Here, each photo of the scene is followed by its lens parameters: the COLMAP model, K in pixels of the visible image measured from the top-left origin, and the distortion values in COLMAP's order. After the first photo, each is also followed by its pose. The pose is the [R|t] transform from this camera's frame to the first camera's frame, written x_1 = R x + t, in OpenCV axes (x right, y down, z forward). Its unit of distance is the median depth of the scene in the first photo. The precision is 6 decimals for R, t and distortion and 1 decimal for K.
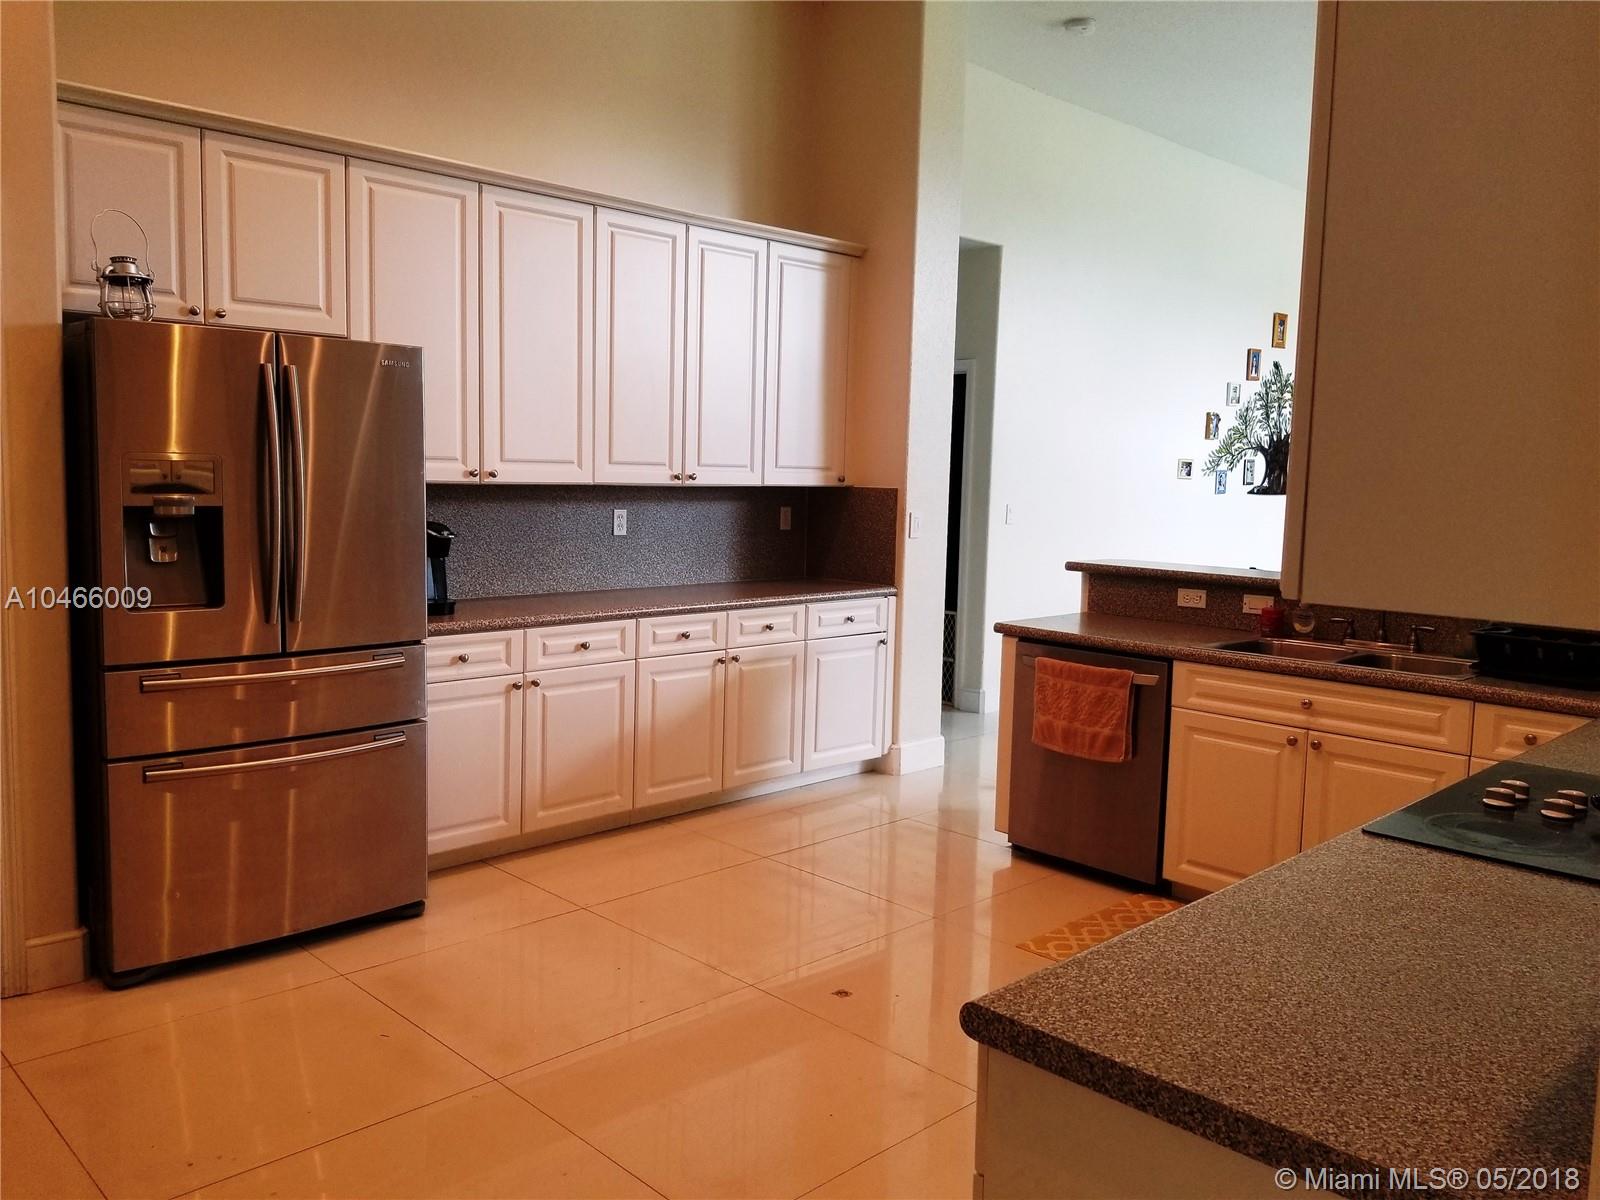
lens RADIAL K [[1264.7, 0, 799.6], [0, 1264.7, 593.7], [0, 0, 1]] dist [0.057769, 0.012758]
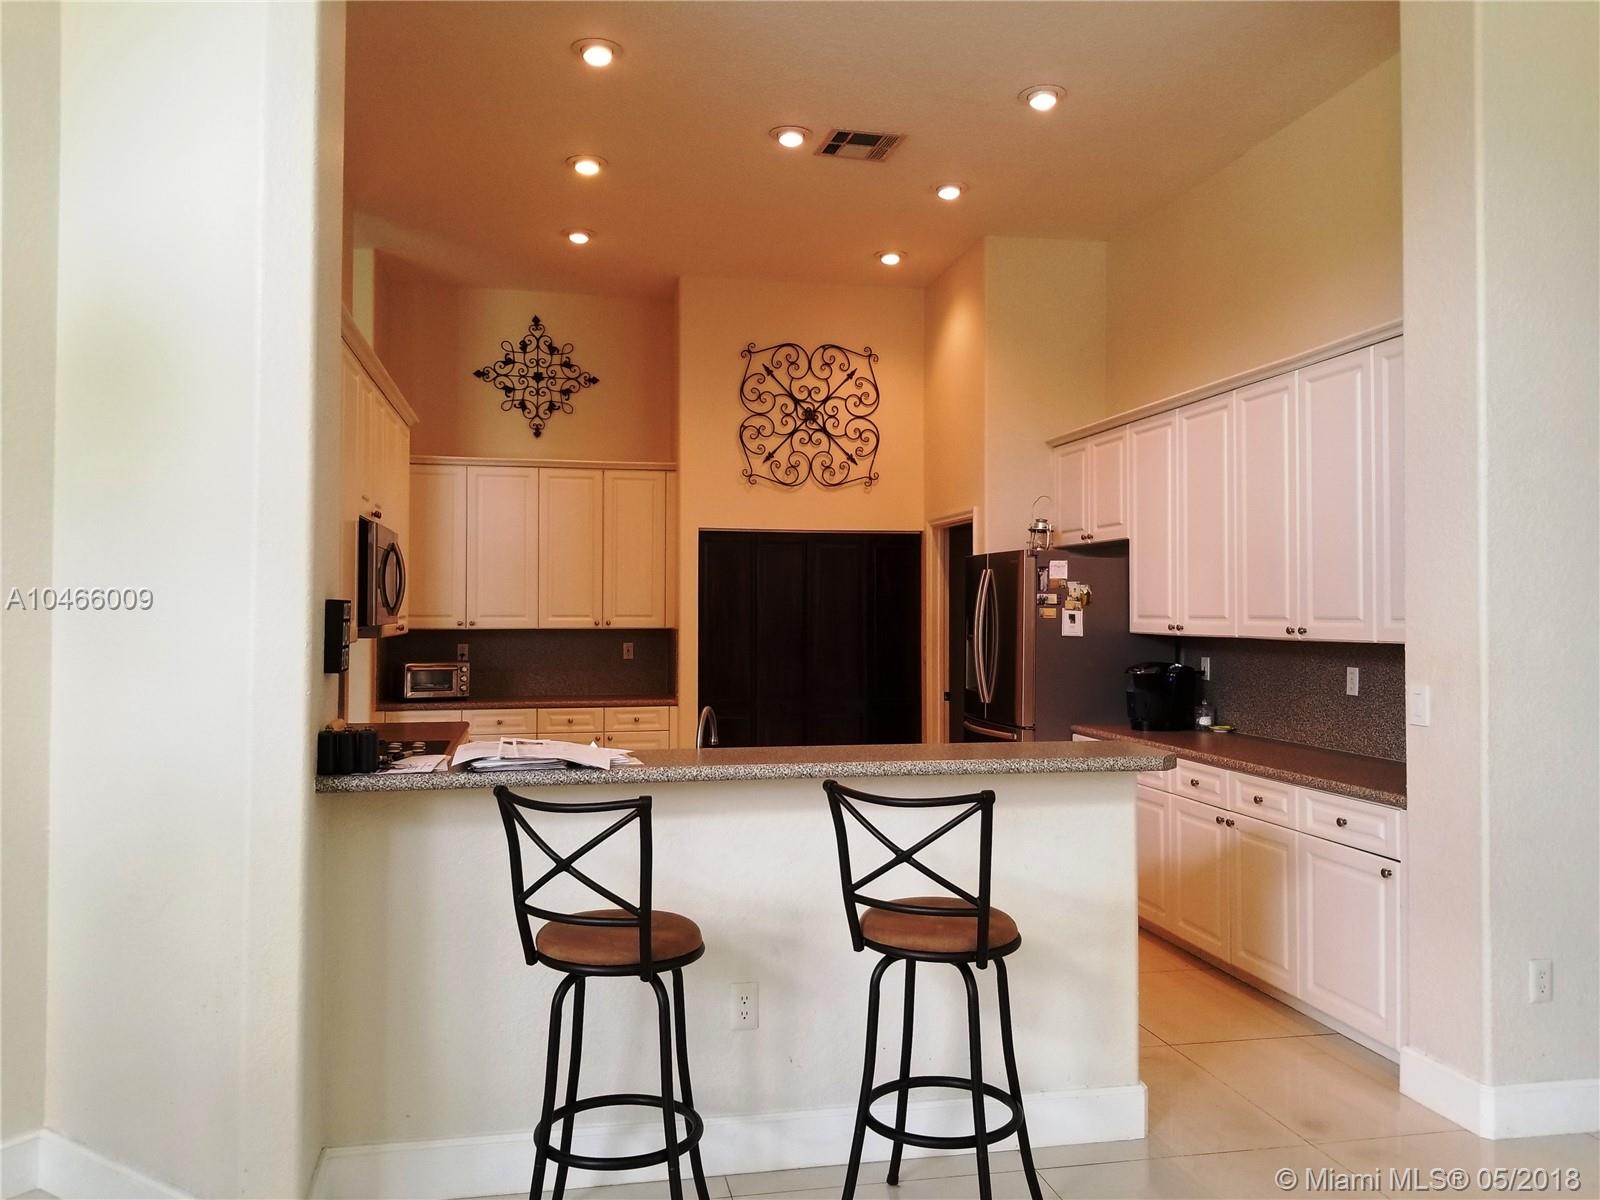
lens RADIAL K [[1264.7, 0, 799.0], [0, 1264.7, 601.1], [0, 0, 1]] dist [0.057769, 0.012758]
pose [[-0.536754, -0.030470, -0.843188, 0.898454], [-0.095683, 0.995099, 0.024950, -0.102568], [0.838296, 0.094071, -0.537039, 1.197026]]
